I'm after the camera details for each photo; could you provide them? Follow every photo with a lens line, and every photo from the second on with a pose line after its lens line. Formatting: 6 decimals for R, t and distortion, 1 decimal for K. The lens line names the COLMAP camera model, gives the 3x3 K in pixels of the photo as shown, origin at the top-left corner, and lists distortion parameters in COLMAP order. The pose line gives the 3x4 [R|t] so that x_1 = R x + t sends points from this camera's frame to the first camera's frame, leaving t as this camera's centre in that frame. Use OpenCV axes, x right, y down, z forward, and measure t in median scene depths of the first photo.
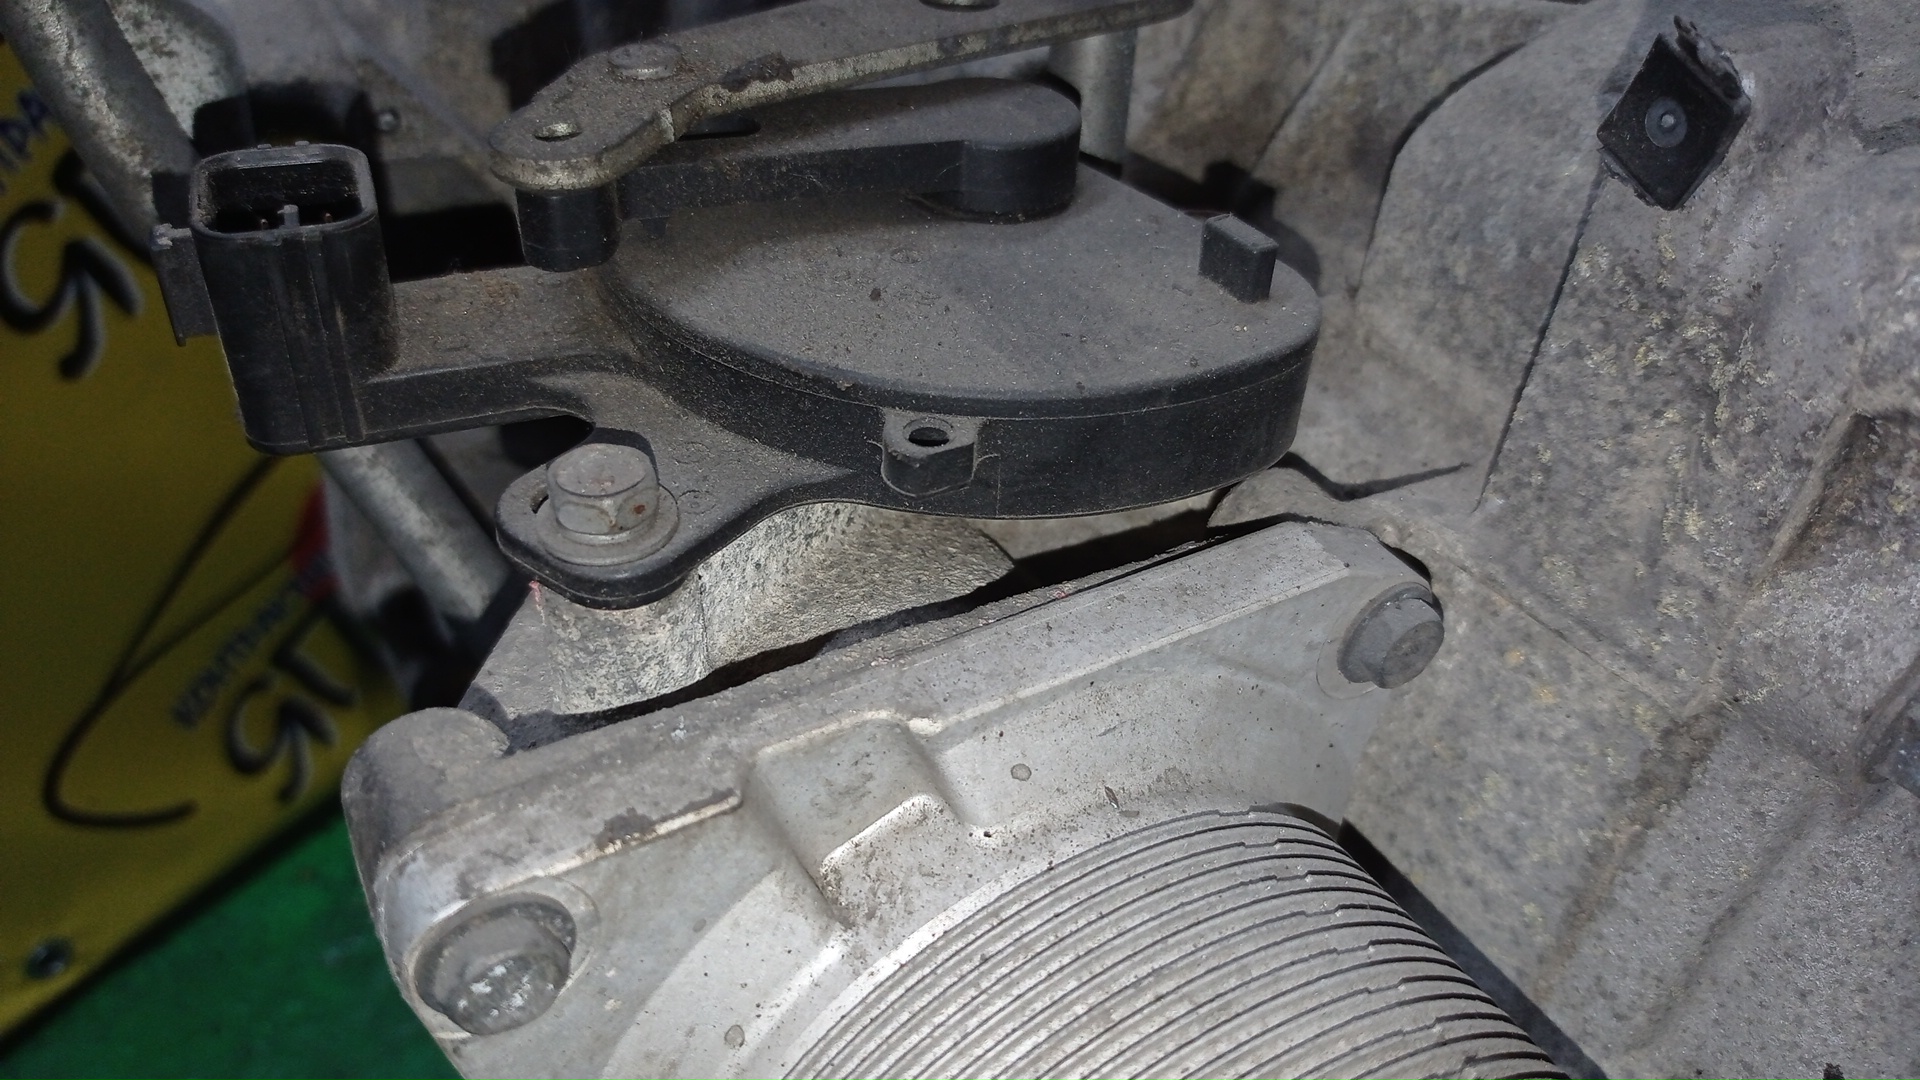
lens RADIAL K [[1436.8, 0, 960.0], [0, 1436.8, 540.0], [0, 0, 1]] dist [-0.032564, 0.007673]
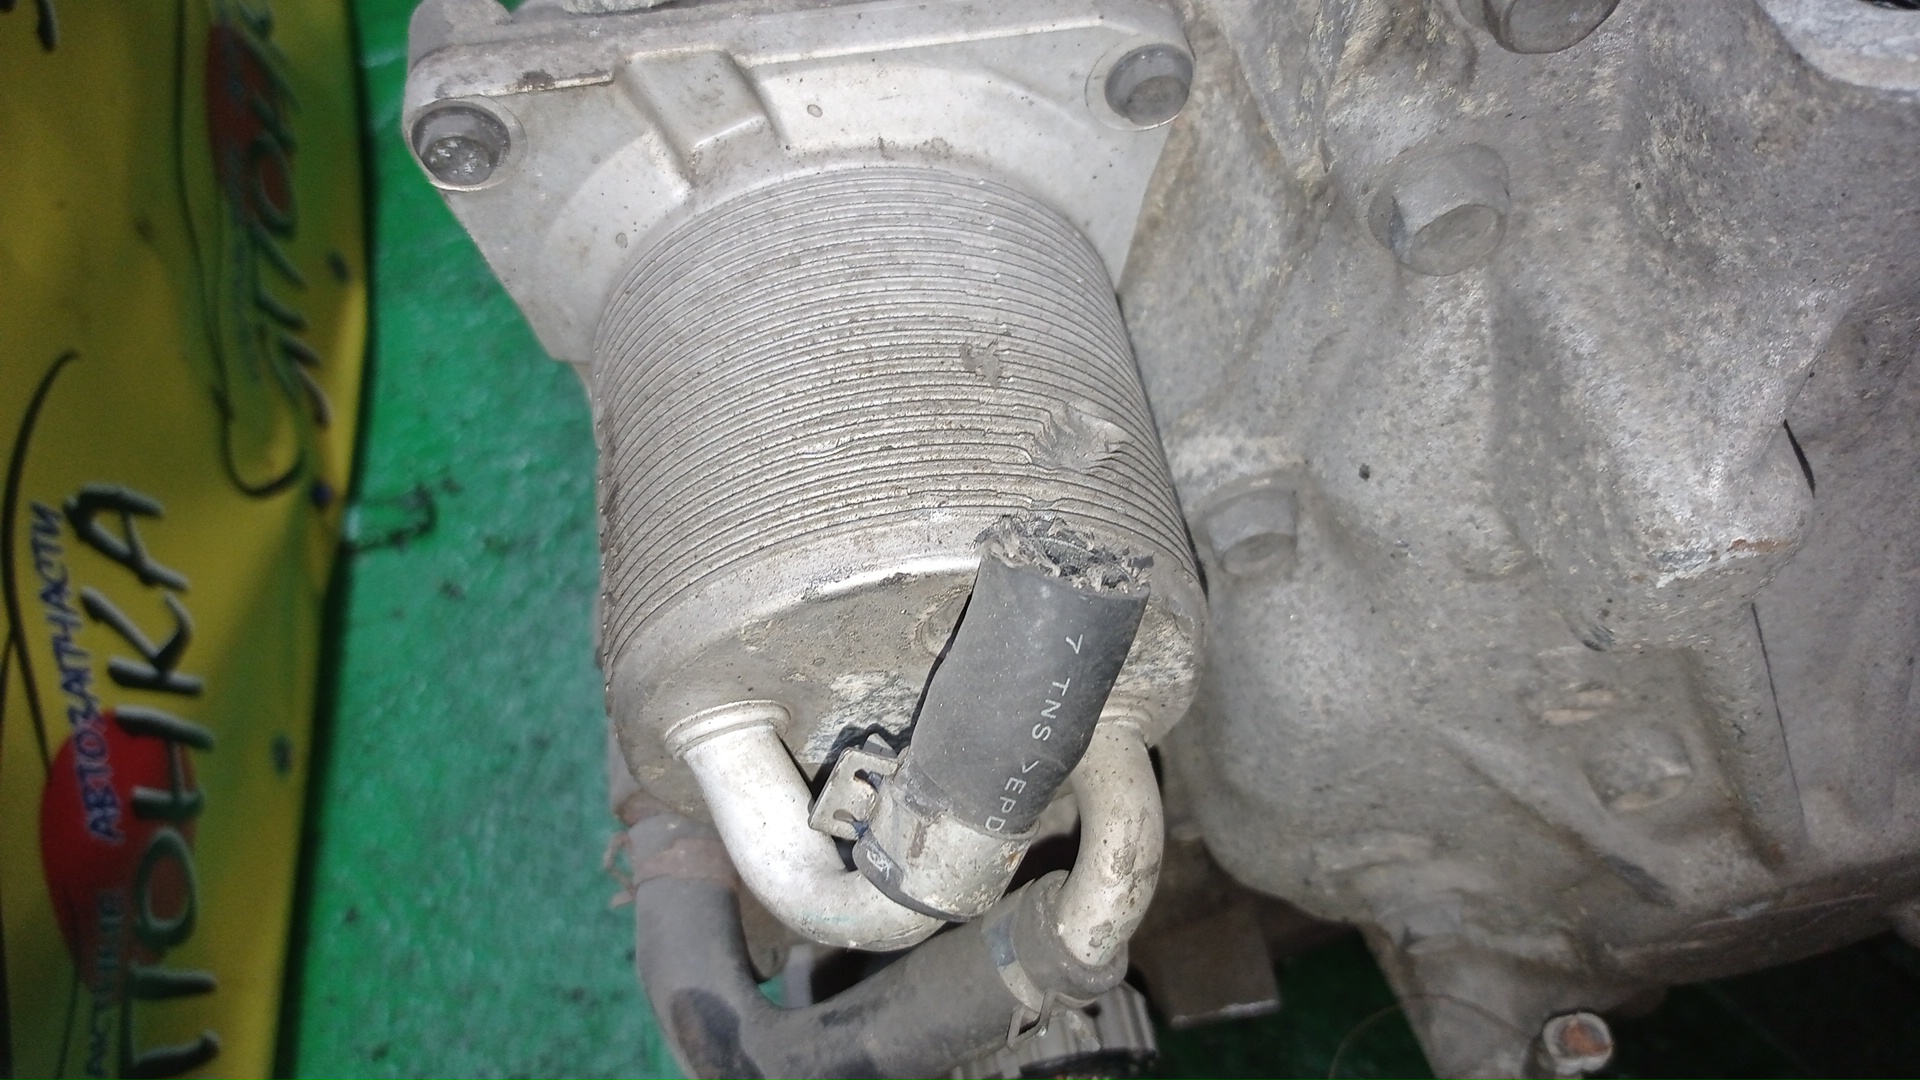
lens RADIAL K [[1436.8, 0, 960.0], [0, 1436.8, 540.0], [0, 0, 1]] dist [-0.032564, 0.007673]
pose [[0.936887, 0.271175, -0.220697, 0.657730], [-0.177128, 0.912355, 0.369100, -0.006529], [0.301445, -0.306713, 0.902806, -0.450785]]
